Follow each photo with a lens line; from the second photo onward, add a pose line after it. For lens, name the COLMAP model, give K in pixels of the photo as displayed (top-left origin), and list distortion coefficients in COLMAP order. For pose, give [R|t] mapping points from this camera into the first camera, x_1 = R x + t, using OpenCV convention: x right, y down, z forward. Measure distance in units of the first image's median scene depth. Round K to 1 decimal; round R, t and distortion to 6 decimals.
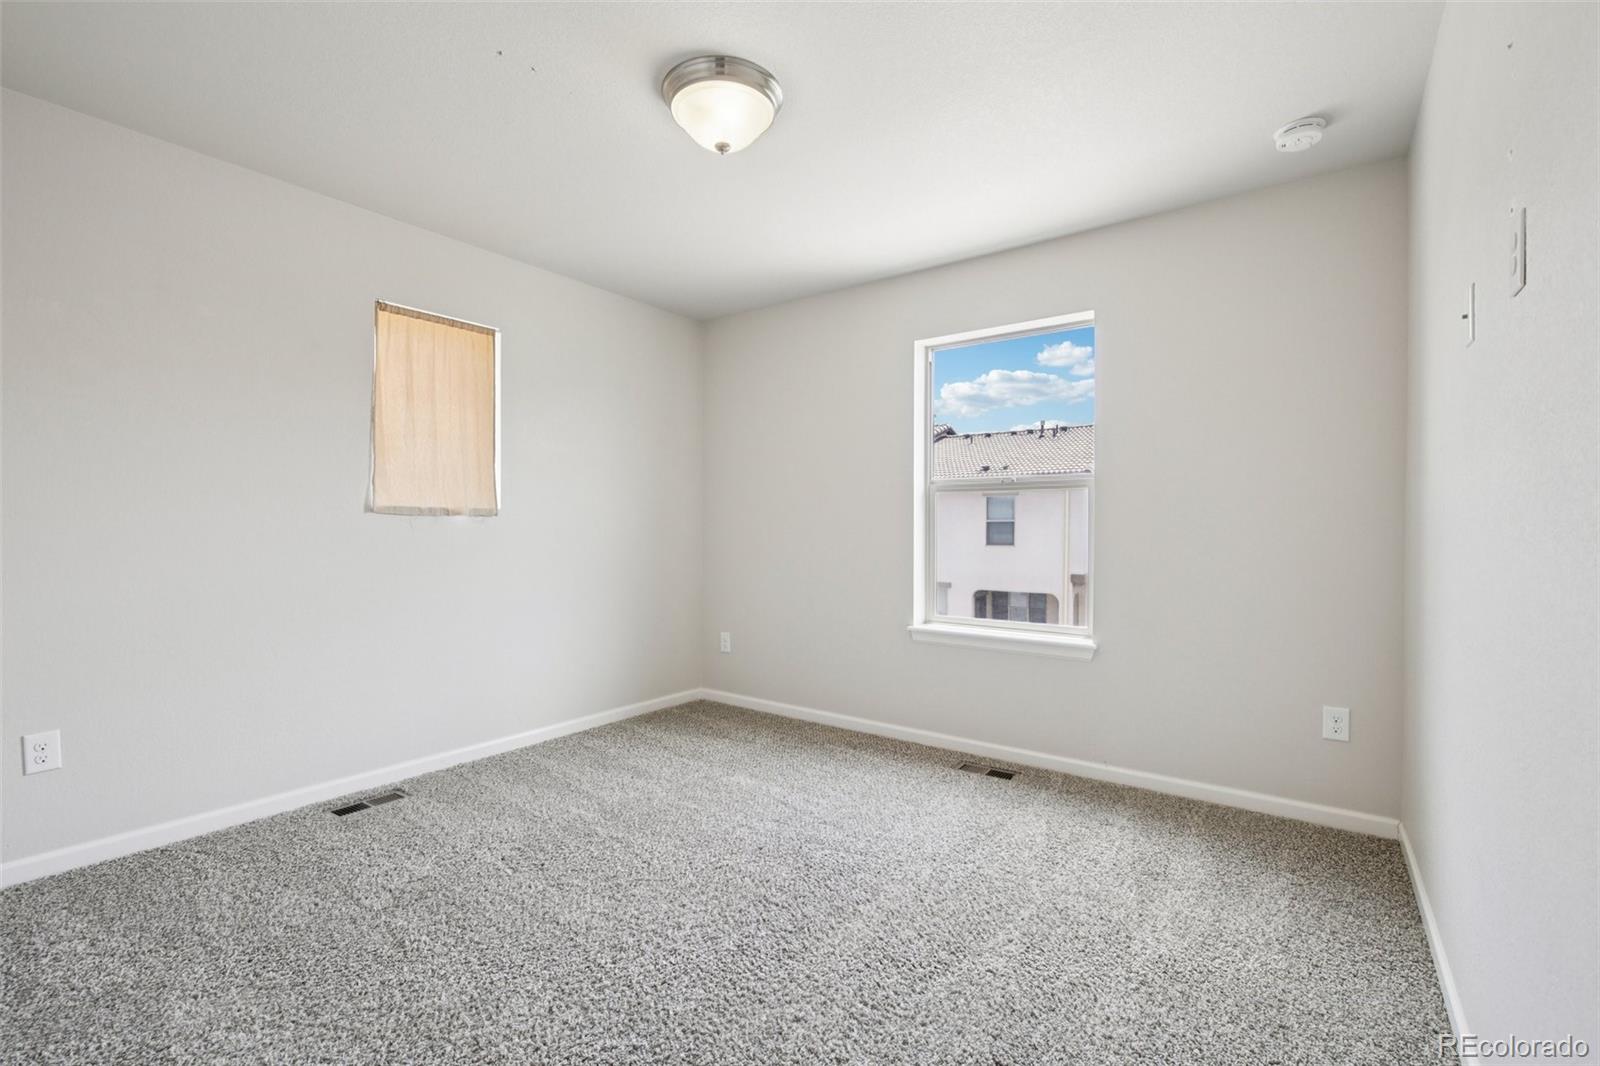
lens RADIAL K [[700.9, 0, 799.8], [0, 700.9, 525.0], [0, 0, 1]] dist [-0.000869, -0.003016]
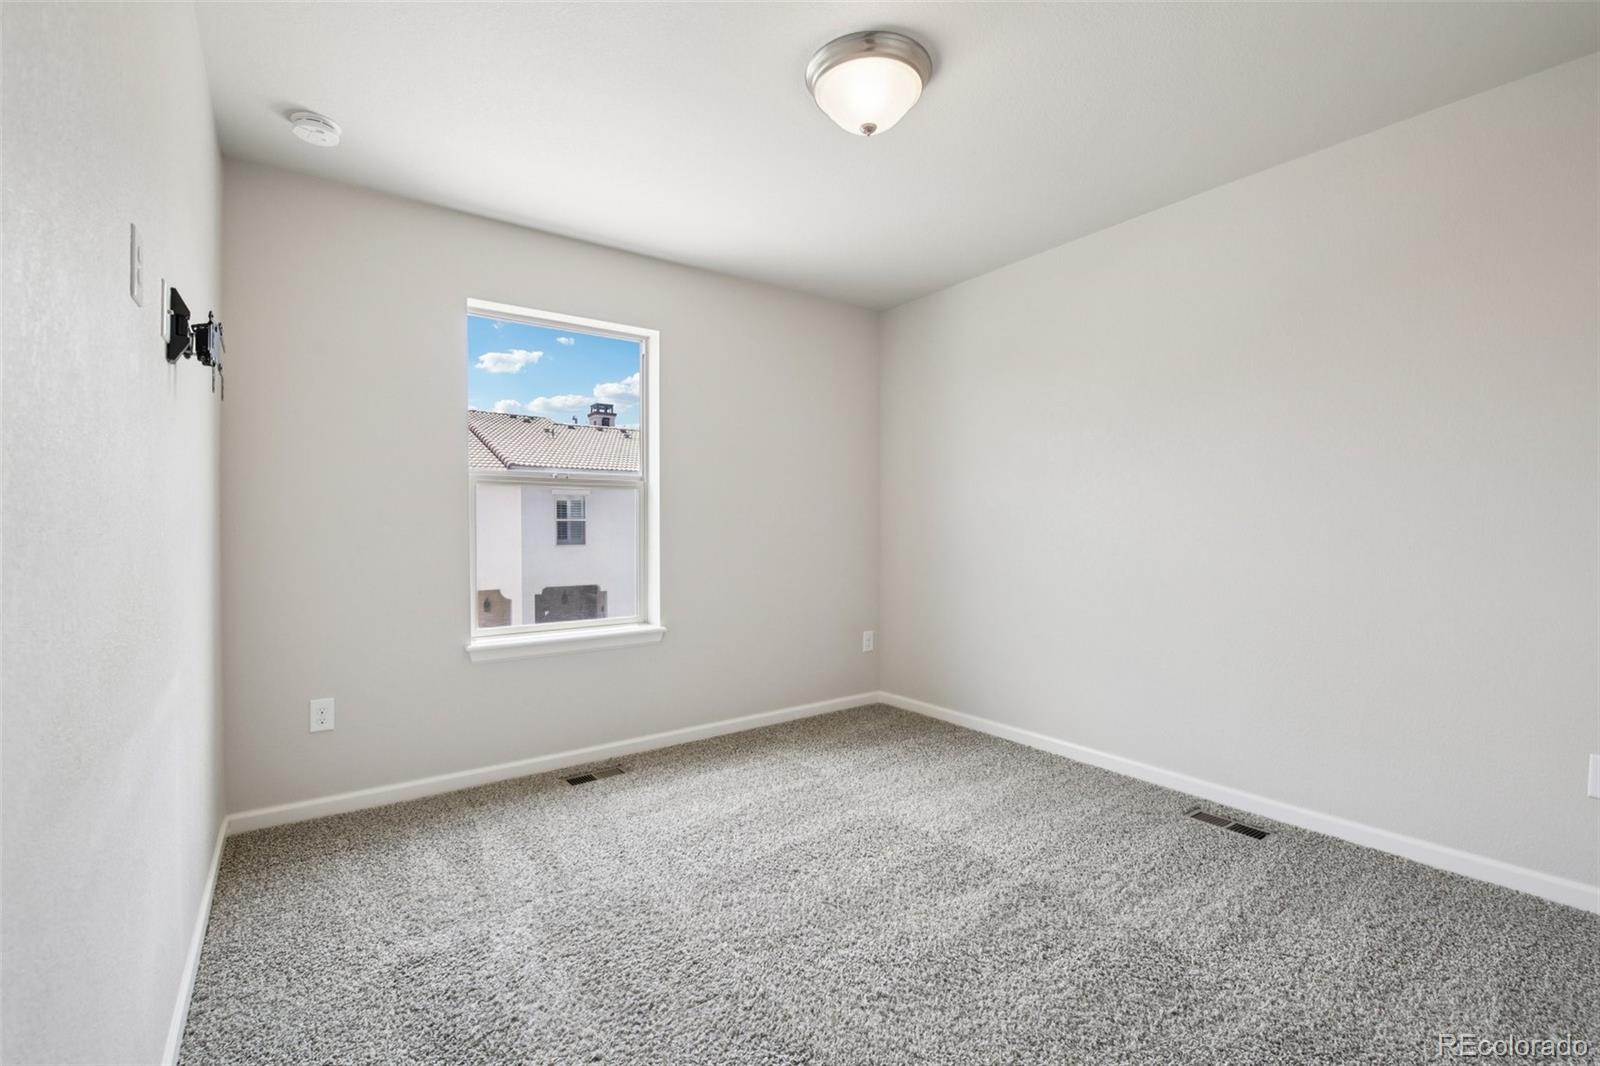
lens RADIAL K [[700.9, 0, 801.2], [0, 700.9, 532.5], [0, 0, 1]] dist [-0.000869, -0.003016]
pose [[0.294543, -0.009607, 0.955590, -0.558974], [0.002056, 0.999954, 0.009419, 0.005286], [-0.955636, -0.000809, 0.294550, 0.427285]]
